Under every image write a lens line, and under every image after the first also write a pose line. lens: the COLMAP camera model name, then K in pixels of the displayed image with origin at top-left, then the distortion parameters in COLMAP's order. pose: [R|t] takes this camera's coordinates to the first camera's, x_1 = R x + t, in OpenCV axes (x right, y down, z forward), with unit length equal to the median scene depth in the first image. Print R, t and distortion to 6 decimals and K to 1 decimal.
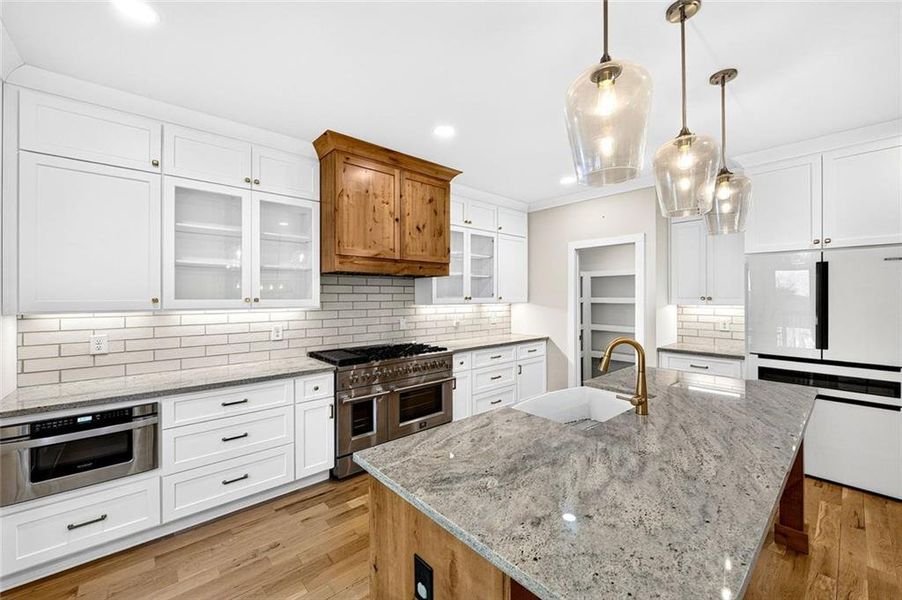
lens RADIAL K [[353.0, 0, 439.9], [0, 353.0, 297.2], [0, 0, 1]] dist [-0.004212, -0.001000]
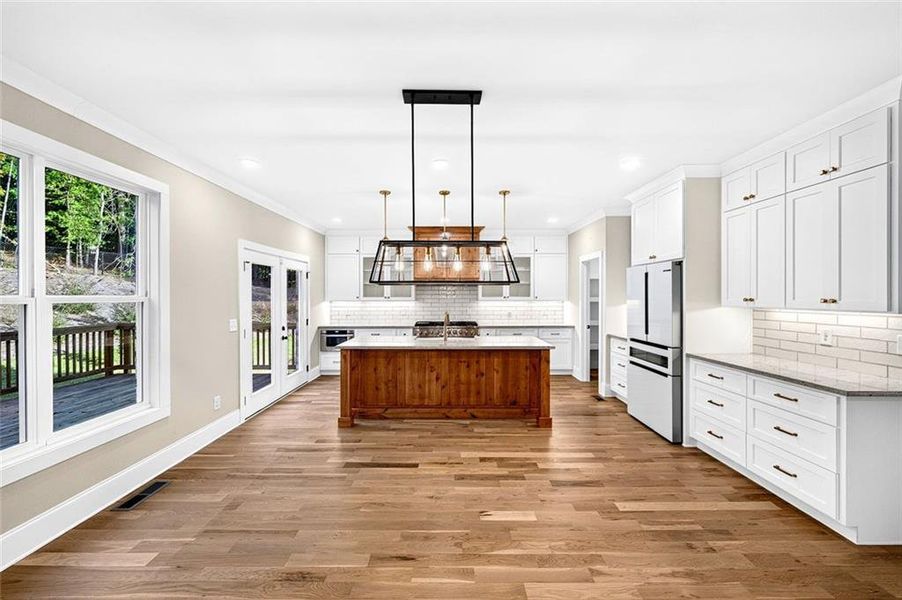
lens RADIAL K [[353.0, 0, 446.2], [0, 353.0, 297.3], [0, 0, 1]] dist [-0.004212, -0.001000]
pose [[0.751917, 0.006351, -0.659227, 1.180428], [-0.002251, 0.999972, 0.007067, -0.009538], [0.659254, -0.003830, 0.751911, -0.509886]]
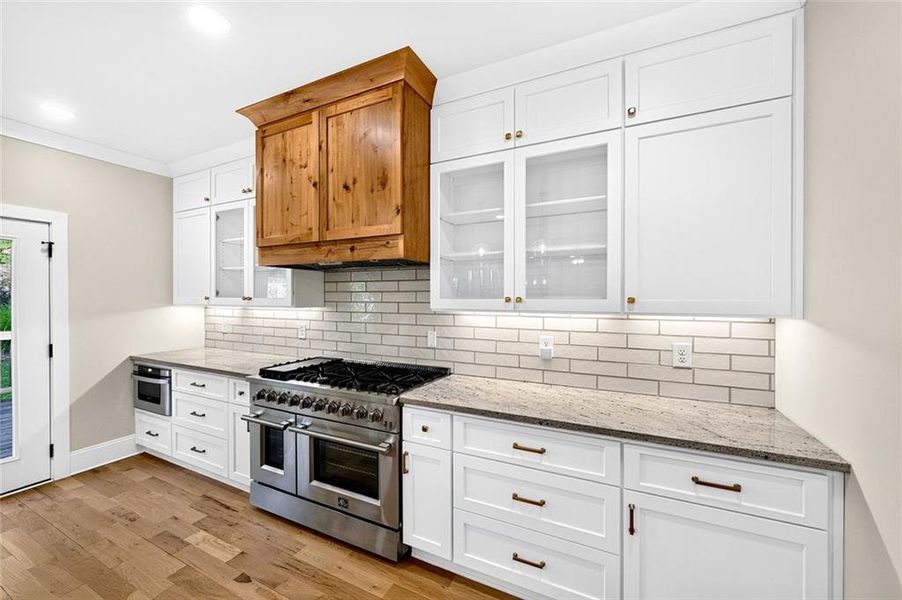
lens RADIAL K [[353.0, 0, 448.3], [0, 353.0, 297.5], [0, 0, 1]] dist [-0.004212, -0.001000]
pose [[0.398402, 0.007320, -0.917182, 0.588379], [-0.003740, 0.999973, 0.006356, -0.003552], [0.917203, 0.000898, 0.398419, 0.918360]]
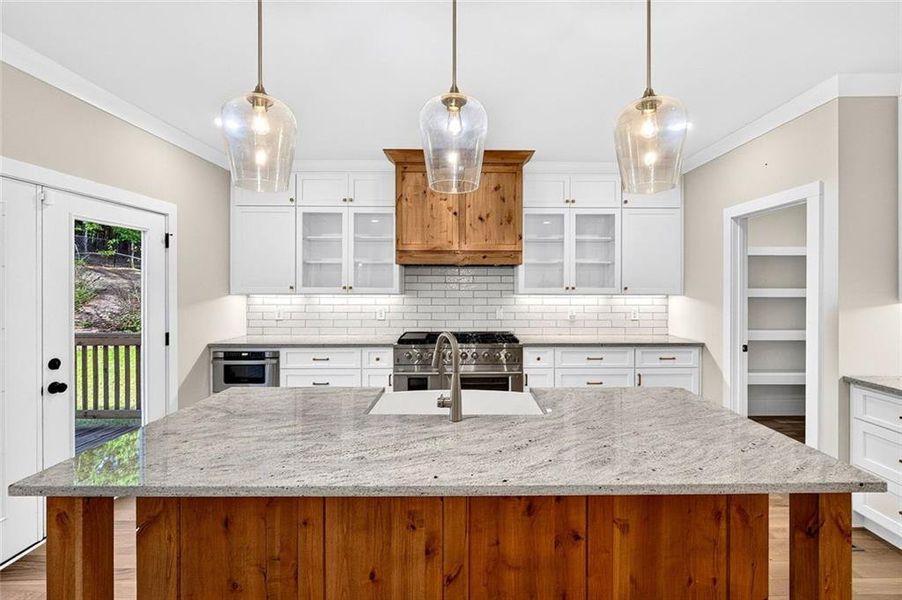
lens RADIAL K [[374.6, 0, 467.1], [0, 374.6, 288.0], [0, 0, 1]] dist [-0.001392, -0.000178]
pose [[0.768208, 0.008562, -0.640144, 0.597522], [-0.006349, 0.999963, 0.005756, -0.002119], [0.640169, -0.000357, 0.768234, 0.151284]]
